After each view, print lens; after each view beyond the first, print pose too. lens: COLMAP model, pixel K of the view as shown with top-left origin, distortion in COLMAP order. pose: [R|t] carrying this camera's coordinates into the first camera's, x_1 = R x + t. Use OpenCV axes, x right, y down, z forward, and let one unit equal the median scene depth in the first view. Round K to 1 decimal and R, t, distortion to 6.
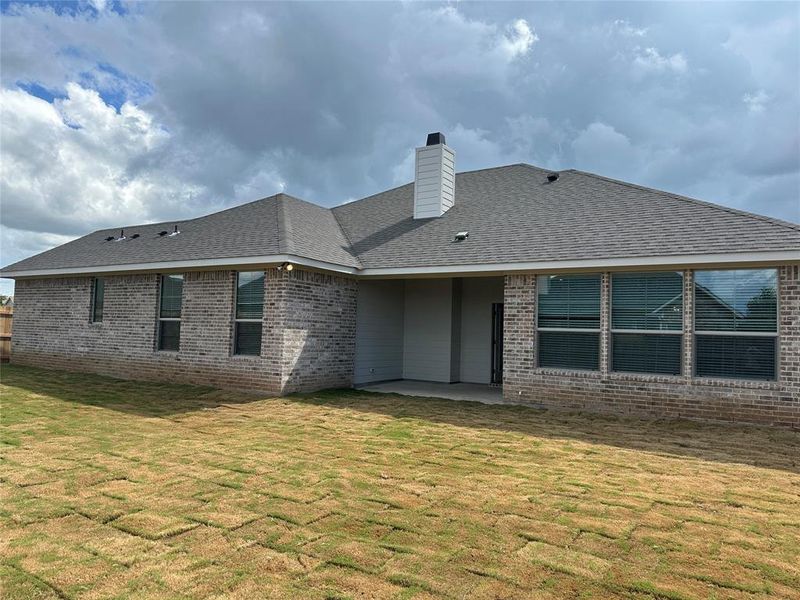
lens RADIAL K [[579.7, 0, 400.0], [0, 579.7, 300.0], [0, 0, 1]] dist [0.171896, -0.000272]
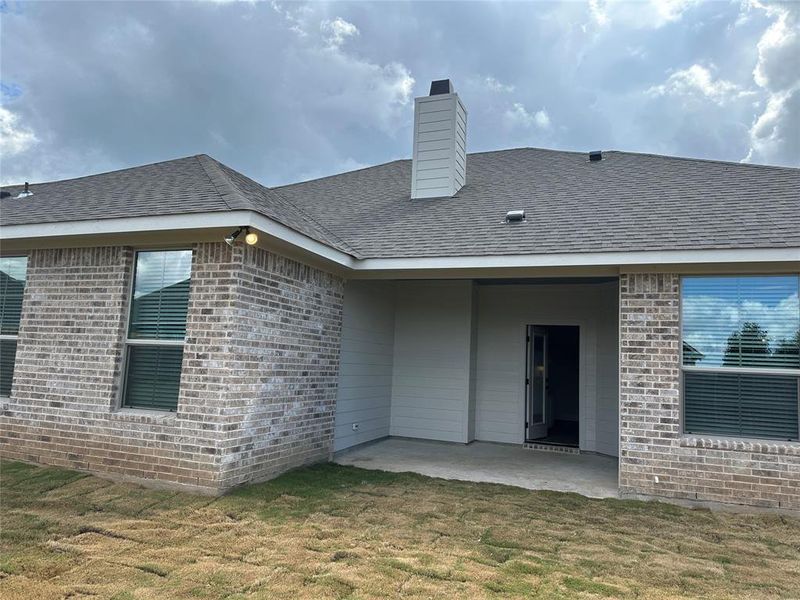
lens RADIAL K [[564.6, 0, 403.0], [0, 564.6, 297.6], [0, 0, 1]] dist [0.104063, -0.133846]
pose [[0.980482, 0.035985, 0.193289, -0.144891], [-0.025868, 0.998172, -0.054613, 0.017632], [-0.194901, 0.048547, 0.979621, 0.466877]]
